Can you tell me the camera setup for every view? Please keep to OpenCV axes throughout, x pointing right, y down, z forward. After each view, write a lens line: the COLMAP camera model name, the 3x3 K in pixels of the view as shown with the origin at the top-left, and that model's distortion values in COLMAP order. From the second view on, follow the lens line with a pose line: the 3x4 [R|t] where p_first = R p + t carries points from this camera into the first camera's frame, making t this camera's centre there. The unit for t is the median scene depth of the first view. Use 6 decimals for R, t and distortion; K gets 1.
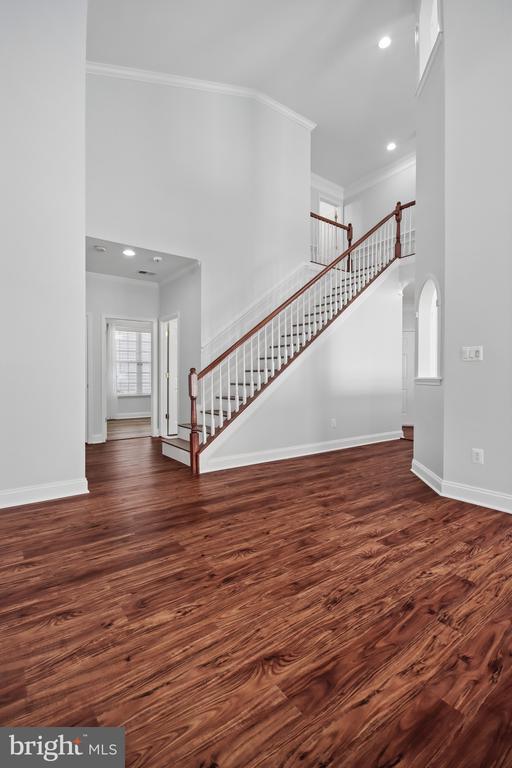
lens RADIAL K [[363.7, 0, 261.1], [0, 363.7, 379.6], [0, 0, 1]] dist [0.012815, -0.004065]
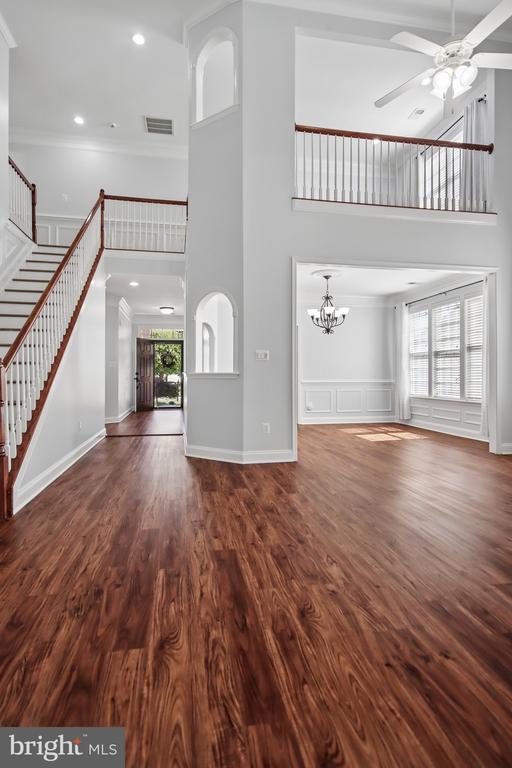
lens RADIAL K [[408.1, 0, 261.1], [0, 408.1, 379.0], [0, 0, 1]] dist [0.008126, 0.002543]
pose [[0.424955, -0.011455, 0.905142, -1.217860], [0.007991, 0.999928, 0.008902, 0.006622], [-0.905179, 0.003450, 0.425016, 0.498962]]
